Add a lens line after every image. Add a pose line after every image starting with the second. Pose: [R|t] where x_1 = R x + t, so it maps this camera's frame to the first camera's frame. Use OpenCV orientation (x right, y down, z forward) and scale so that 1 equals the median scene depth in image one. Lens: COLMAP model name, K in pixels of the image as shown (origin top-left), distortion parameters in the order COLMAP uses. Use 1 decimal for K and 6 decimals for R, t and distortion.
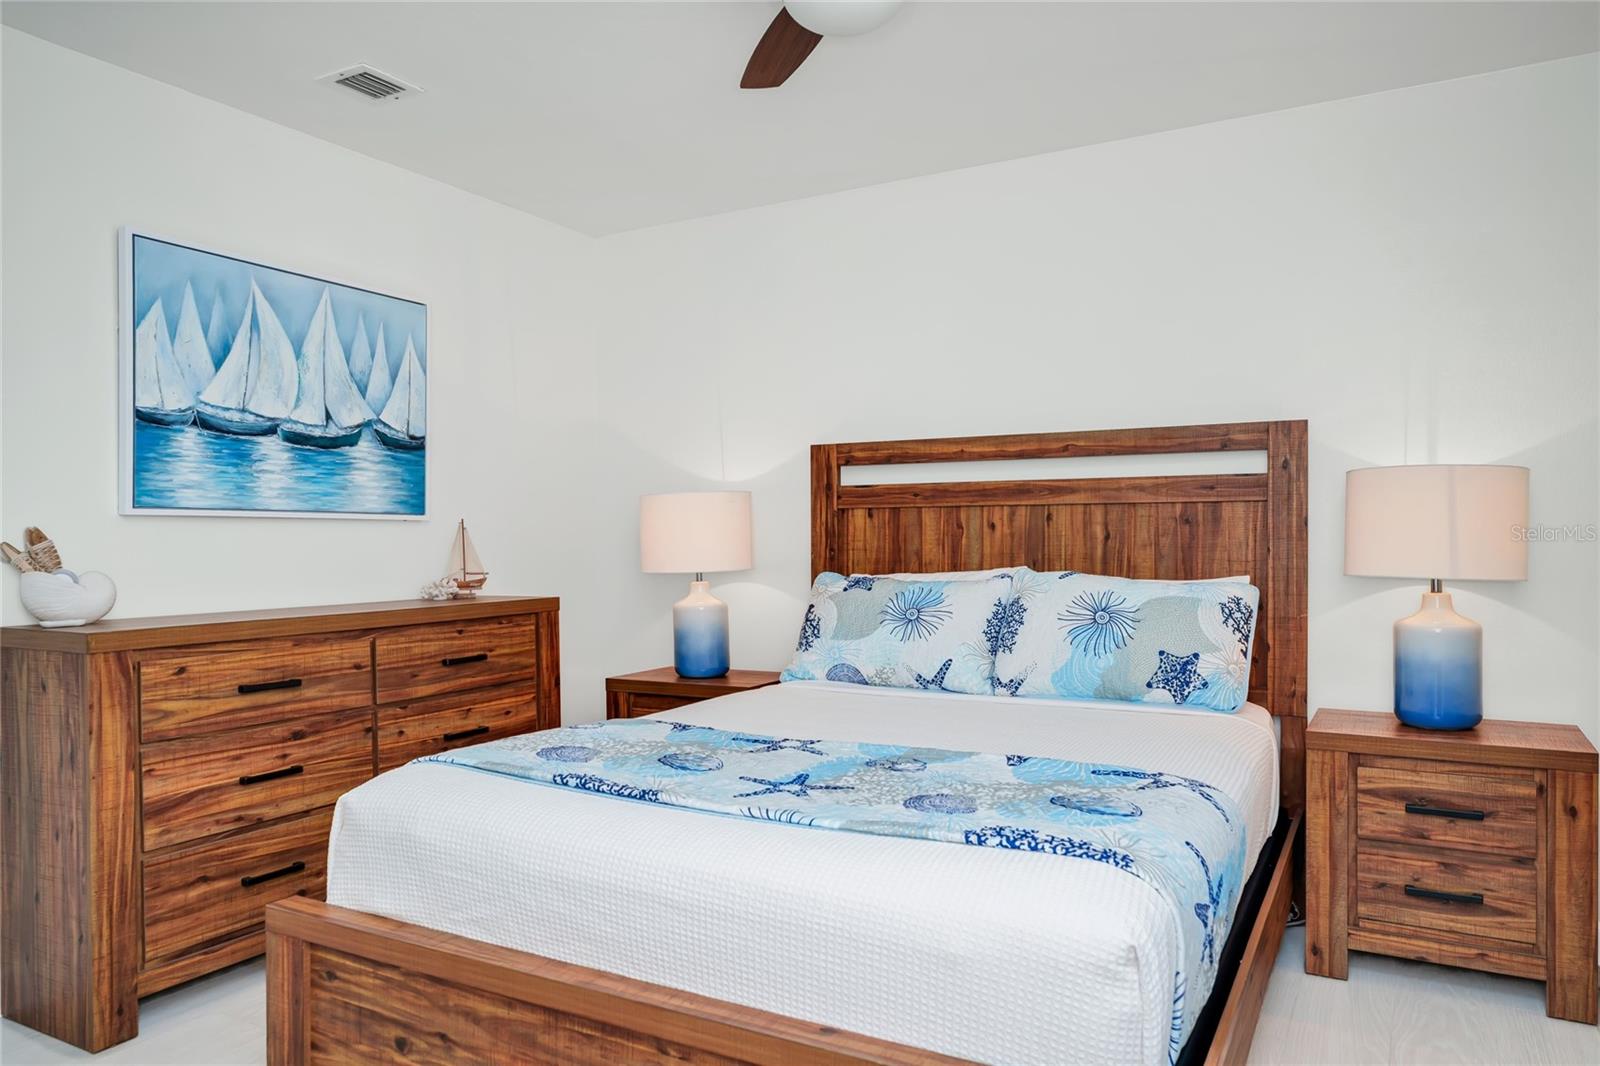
lens RADIAL K [[1074.5, 0, 800.0], [0, 1074.5, 533.0], [0, 0, 1]] dist [0.002653, -0.002201]
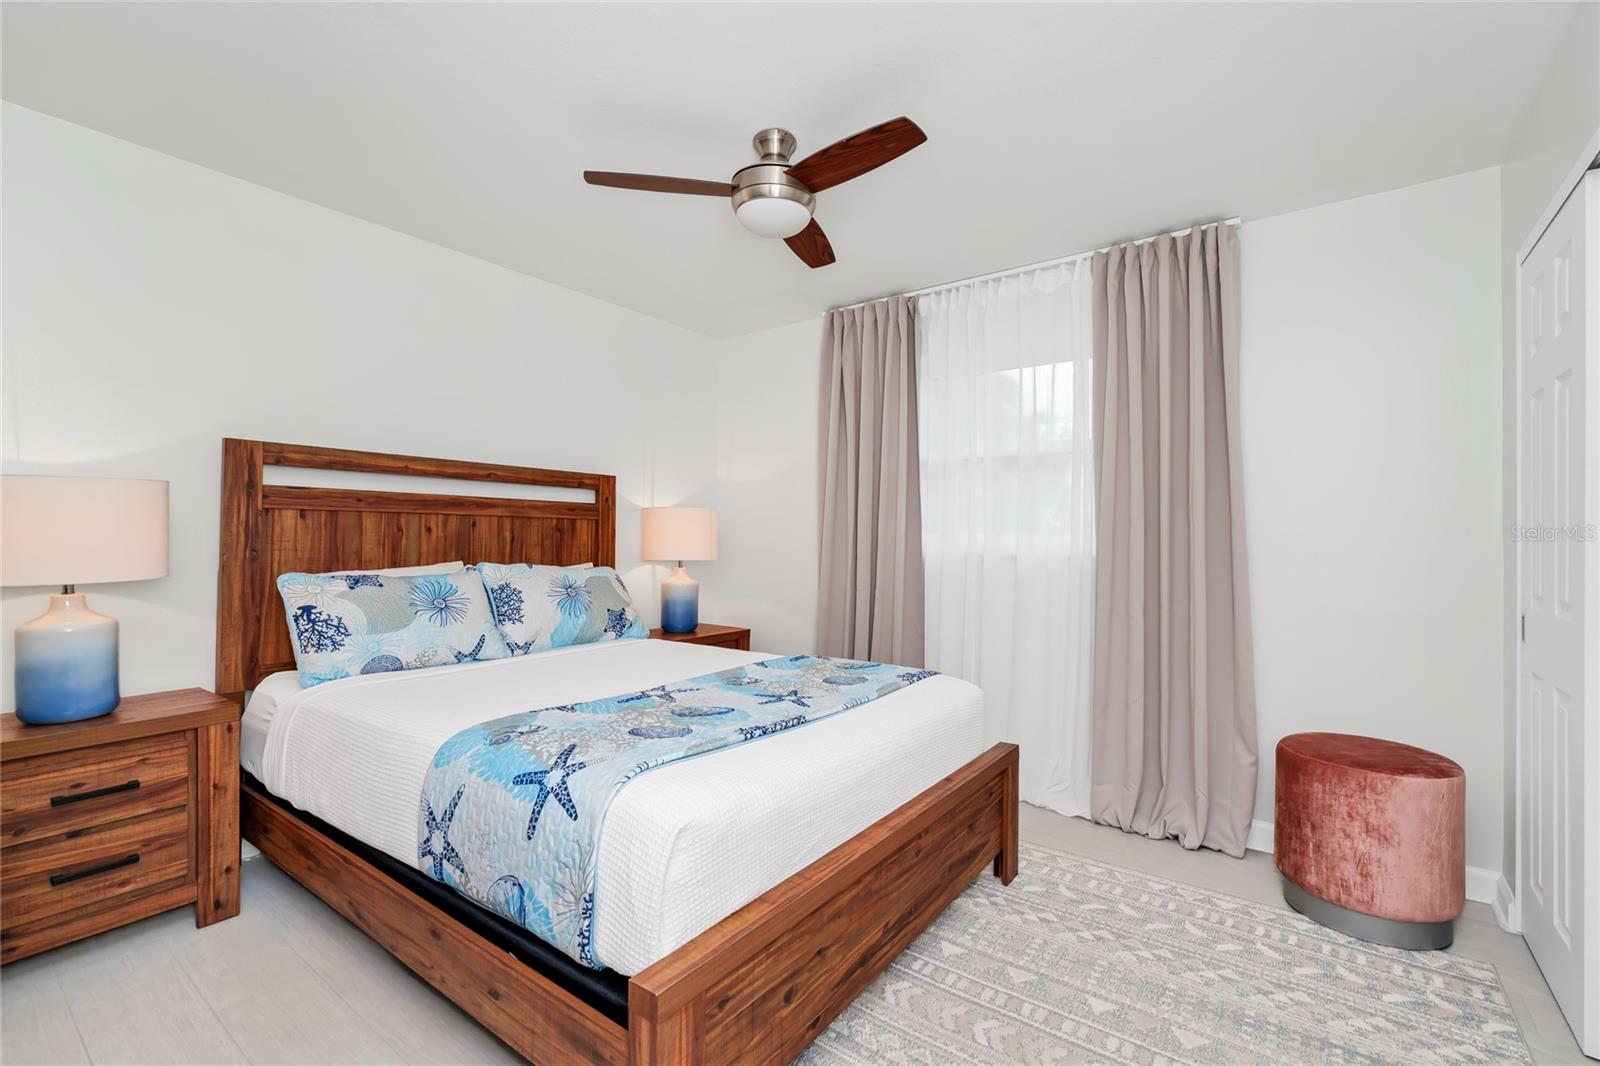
lens RADIAL K [[695.0, 0, 800.0], [0, 695.0, 533.0], [0, 0, 1]] dist [0.002386, -0.000046]
pose [[0.127207, 0.014523, 0.991770, -0.608082], [-0.011958, 0.999843, -0.013108, 0.002801], [-0.991804, -0.010192, 0.127360, 0.501992]]
